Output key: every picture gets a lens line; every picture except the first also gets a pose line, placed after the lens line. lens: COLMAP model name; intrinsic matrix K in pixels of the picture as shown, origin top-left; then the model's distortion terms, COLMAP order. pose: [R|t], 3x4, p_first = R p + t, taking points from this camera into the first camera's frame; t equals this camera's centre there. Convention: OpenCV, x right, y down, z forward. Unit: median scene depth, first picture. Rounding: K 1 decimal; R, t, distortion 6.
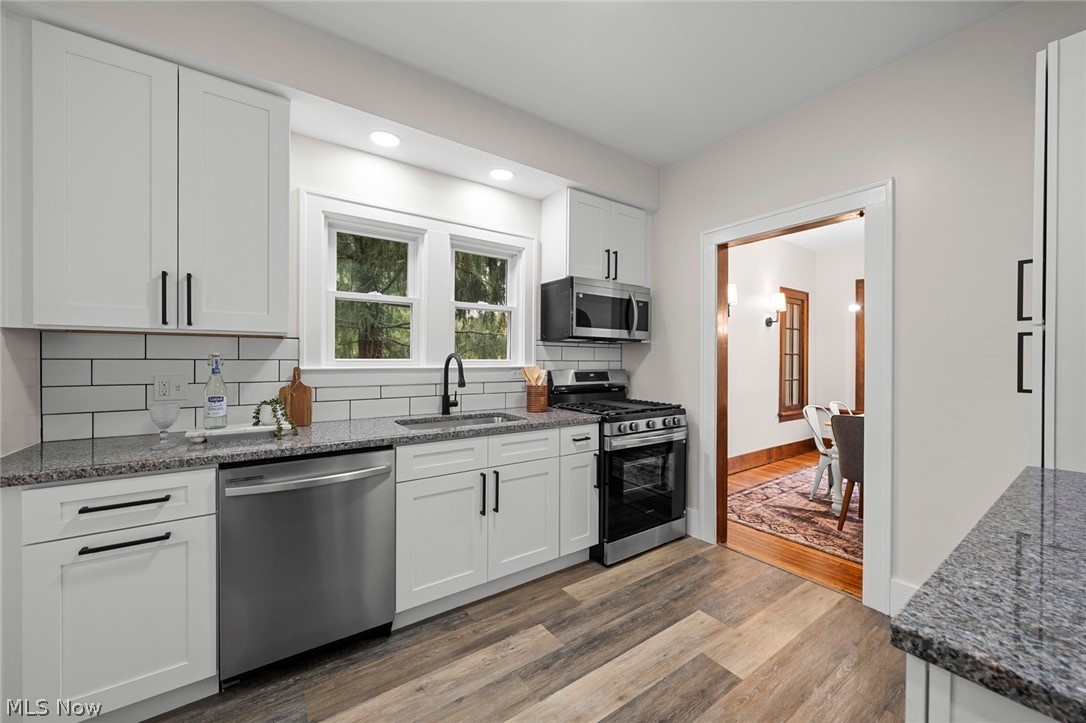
lens RADIAL K [[406.6, 0, 542.2], [0, 406.6, 361.5], [0, 0, 1]] dist [0.000161, -0.000014]
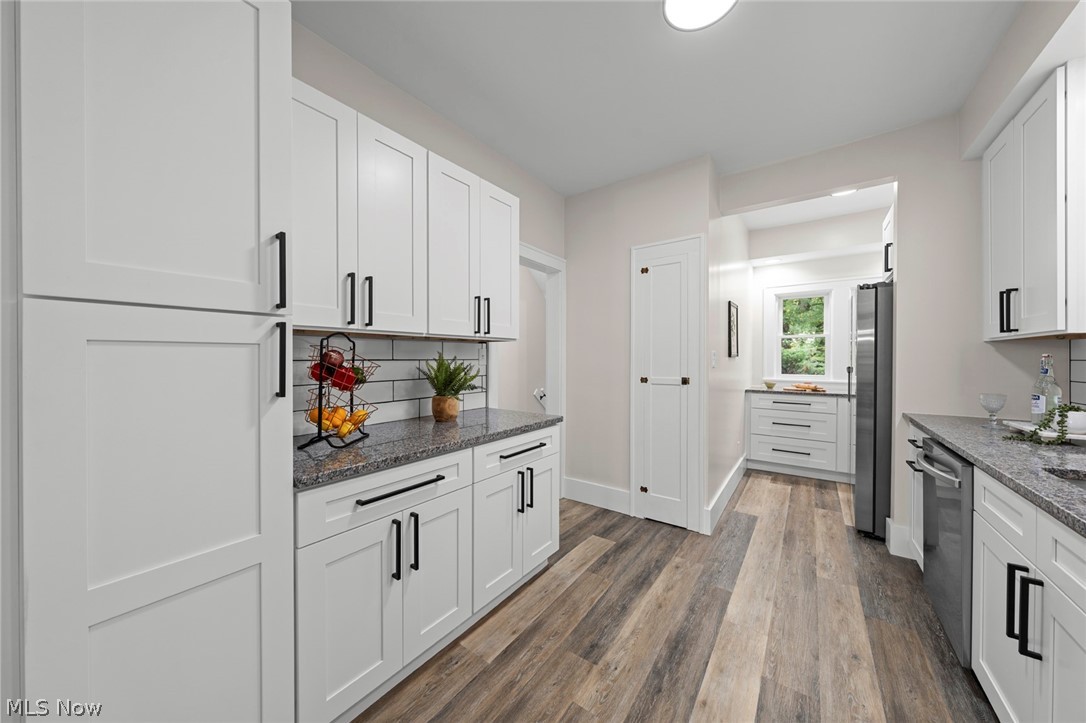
lens RADIAL K [[364.6, 0, 544.8], [0, 364.6, 360.8], [0, 0, 1]] dist [-0.008017, -0.000034]
pose [[-0.945753, -0.003625, -0.324866, 0.822540], [-0.006292, 0.999955, 0.007160, -0.002212], [0.324825, 0.008816, -0.945733, 1.650170]]
